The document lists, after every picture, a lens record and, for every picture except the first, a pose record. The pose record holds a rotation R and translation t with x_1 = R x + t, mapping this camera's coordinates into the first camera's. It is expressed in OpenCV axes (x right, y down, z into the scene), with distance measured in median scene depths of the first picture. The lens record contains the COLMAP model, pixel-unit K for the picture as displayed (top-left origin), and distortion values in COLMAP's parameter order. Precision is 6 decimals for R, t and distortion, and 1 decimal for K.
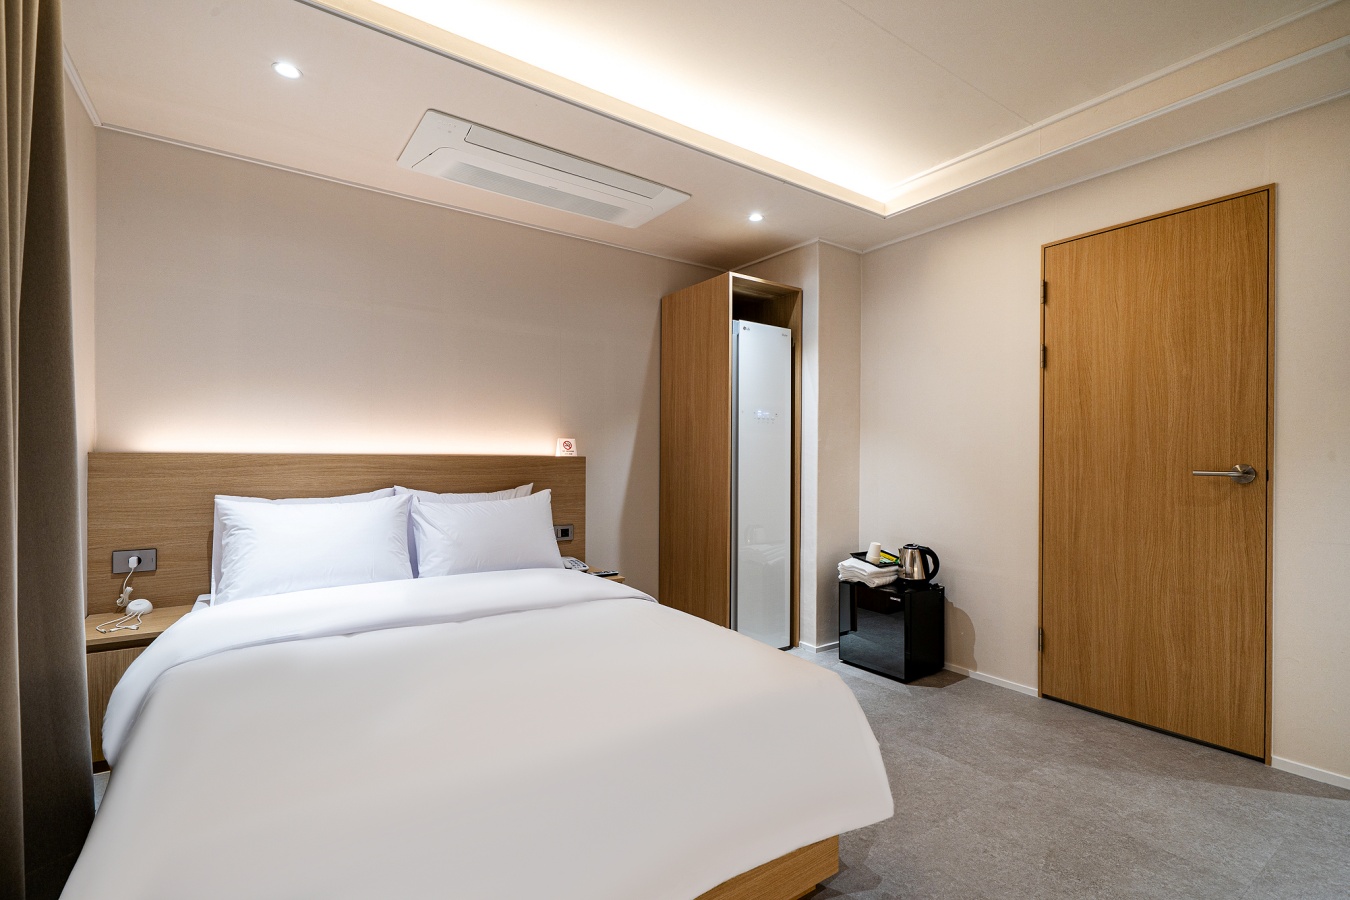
lens RADIAL K [[613.6, 0, 676.8], [0, 613.6, 457.7], [0, 0, 1]] dist [0.001200, -0.000039]
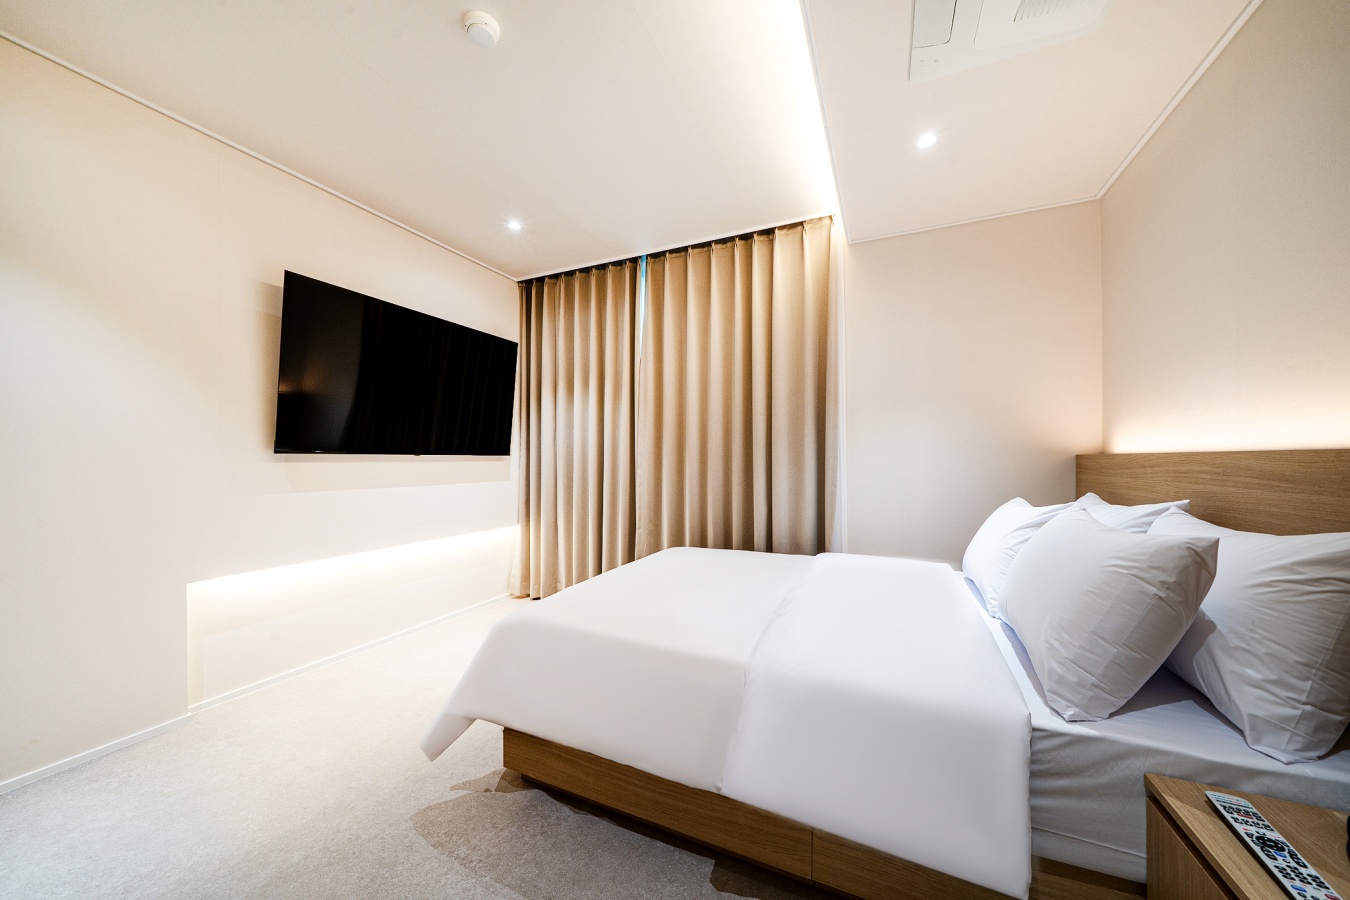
lens RADIAL K [[475.4, 0, 678.5], [0, 475.4, 450.7], [0, 0, 1]] dist [0.000771, 0.000080]
pose [[-0.870349, -0.015839, -0.492180, 0.194371], [-0.007553, 0.999794, -0.018818, 0.006106], [0.492377, -0.012661, -0.870290, 1.082080]]
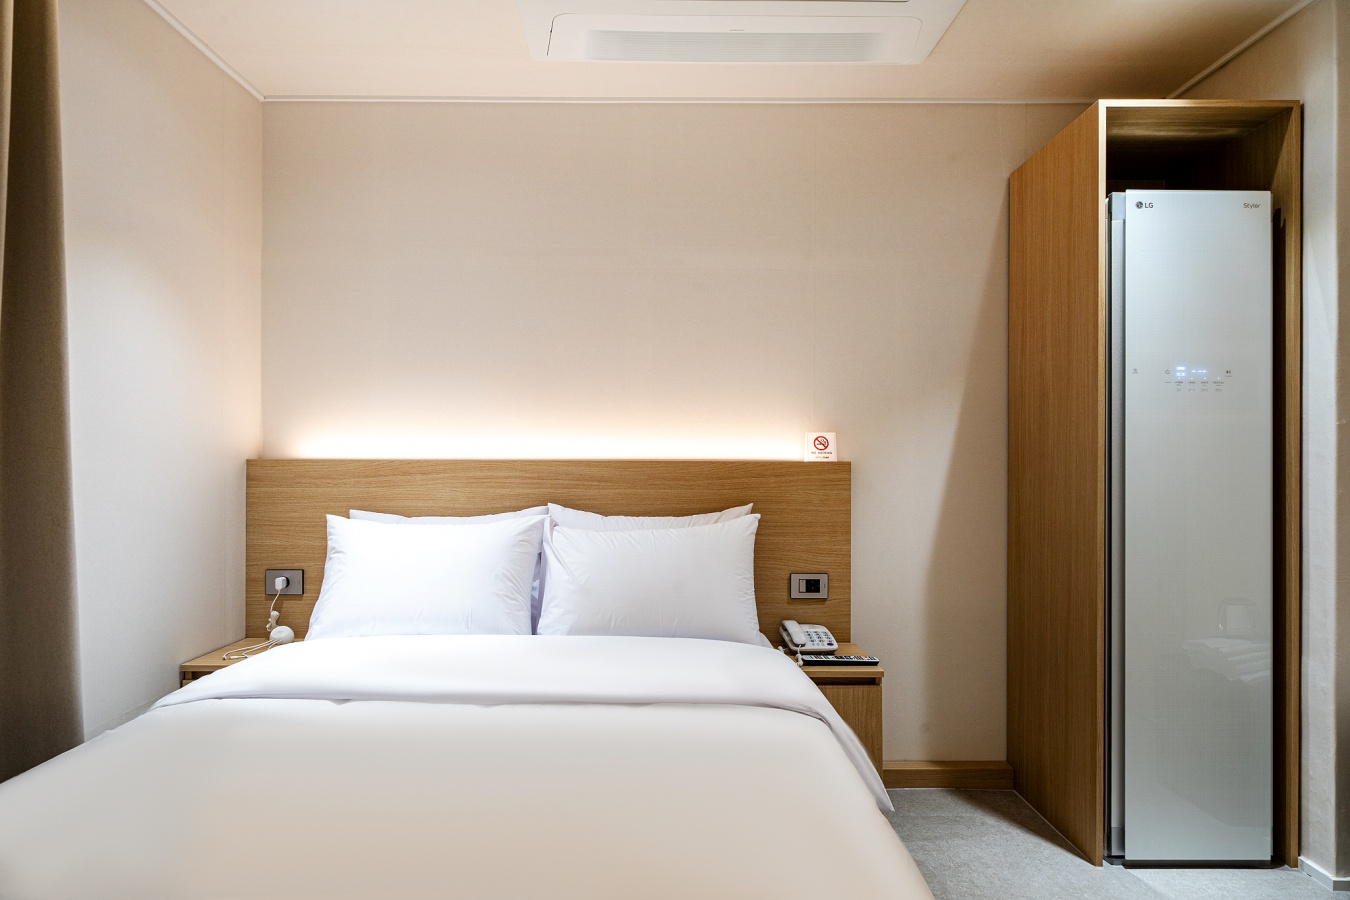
lens RADIAL K [[914.8, 0, 670.0], [0, 914.8, 456.7], [0, 0, 1]] dist [0.002005, -0.001235]
pose [[0.818260, -0.008324, -0.574788, 0.243609], [0.002997, 0.999943, -0.010214, 0.002285], [0.574840, 0.006635, 0.818239, 0.179217]]
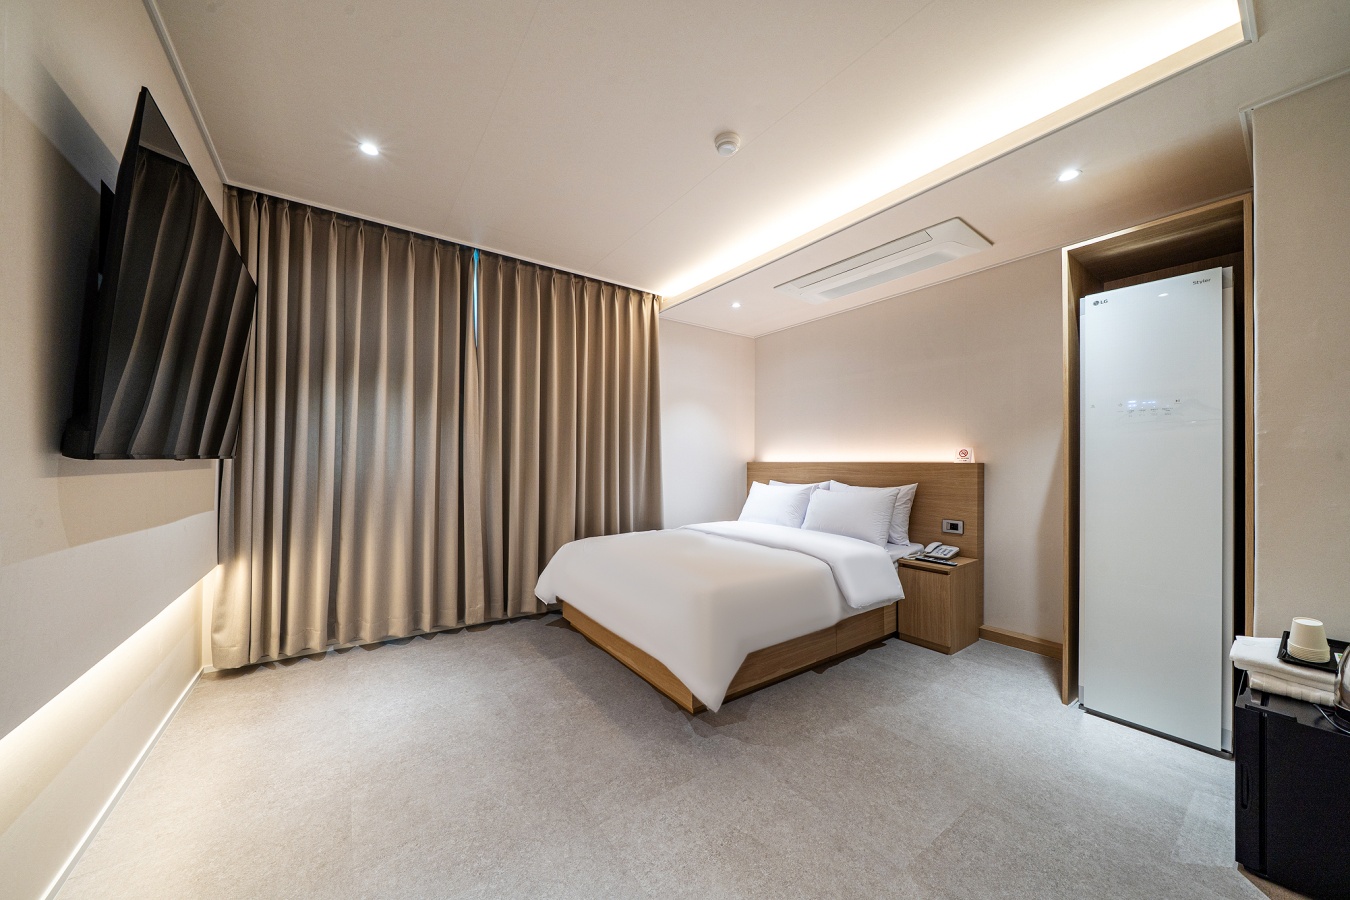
lens RADIAL K [[470.2, 0, 669.1], [0, 470.2, 456.9], [0, 0, 1]] dist [-0.000334, -0.000107]
pose [[0.001942, -0.020062, -0.999797, 0.785404], [-0.007093, 0.999773, -0.020076, 0.009470], [0.999973, 0.007130, 0.001799, 0.472166]]
